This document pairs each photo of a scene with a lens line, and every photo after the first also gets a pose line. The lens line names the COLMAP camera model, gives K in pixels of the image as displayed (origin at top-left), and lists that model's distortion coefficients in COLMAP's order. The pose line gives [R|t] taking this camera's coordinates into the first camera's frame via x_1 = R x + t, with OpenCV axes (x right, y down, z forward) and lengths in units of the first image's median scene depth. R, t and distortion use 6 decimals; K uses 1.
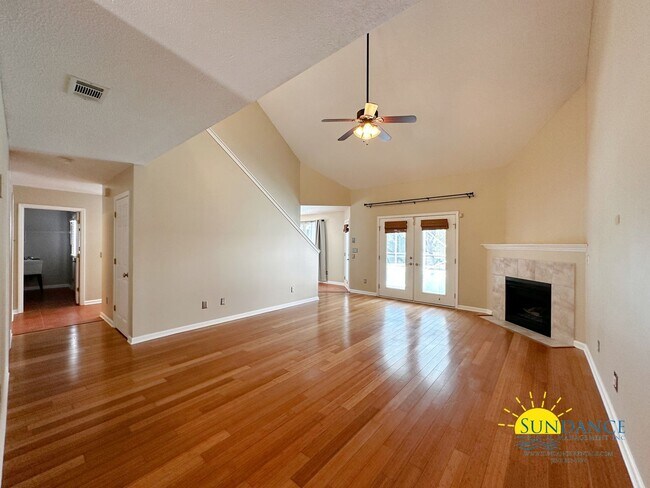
lens RADIAL K [[258.6, 0, 325.0], [0, 258.6, 244.0], [0, 0, 1]] dist [-0.000888, 0.000053]
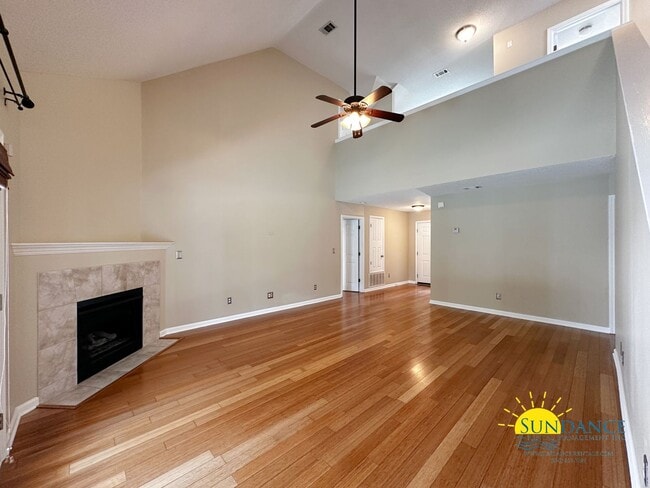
lens RADIAL K [[258.6, 0, 325.0], [0, 258.6, 244.0], [0, 0, 1]] dist [-0.000888, 0.000053]
pose [[-0.994153, -0.002278, 0.107958, 0.146935], [-0.001230, 0.999951, 0.009772, -0.003339], [-0.107975, 0.009582, -0.994107, 1.729430]]
